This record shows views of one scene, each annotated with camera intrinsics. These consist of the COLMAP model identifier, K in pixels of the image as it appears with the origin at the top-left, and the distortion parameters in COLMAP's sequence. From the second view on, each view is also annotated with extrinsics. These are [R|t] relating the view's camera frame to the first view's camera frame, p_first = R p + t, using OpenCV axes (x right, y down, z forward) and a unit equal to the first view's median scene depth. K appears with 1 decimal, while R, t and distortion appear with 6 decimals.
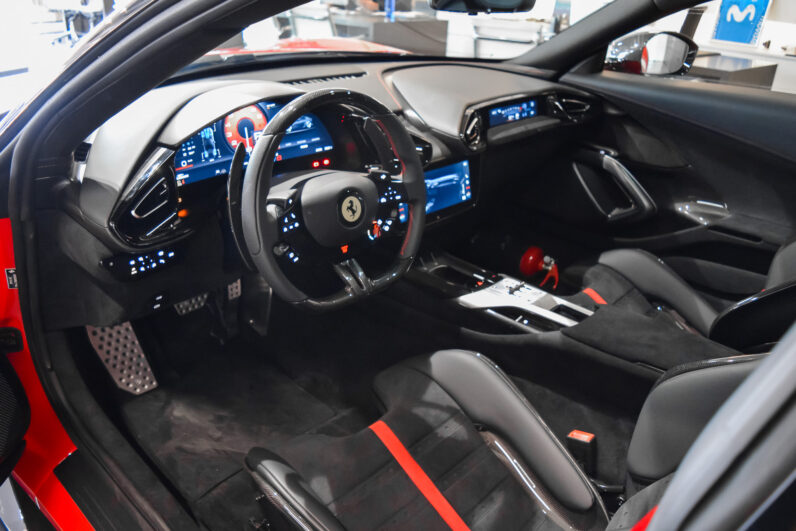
lens RADIAL K [[618.8, 0, 394.0], [0, 618.8, 263.8], [0, 0, 1]] dist [-0.096792, 0.026823]
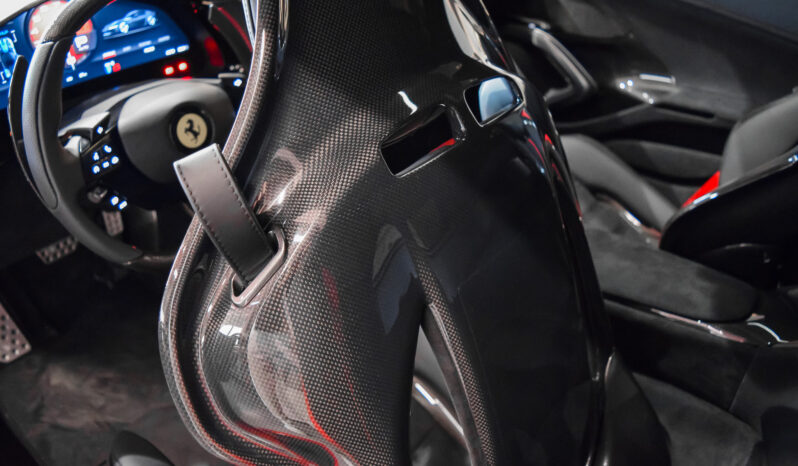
lens RADIAL K [[616.5, 0, 393.7], [0, 616.5, 230.7], [0, 0, 1]] dist [-0.074104, -0.014016]
pose [[0.993617, -0.092701, 0.064281, 0.089315], [0.083841, 0.988095, 0.128989, -0.032686], [-0.075473, -0.122777, 0.989560, 0.171152]]
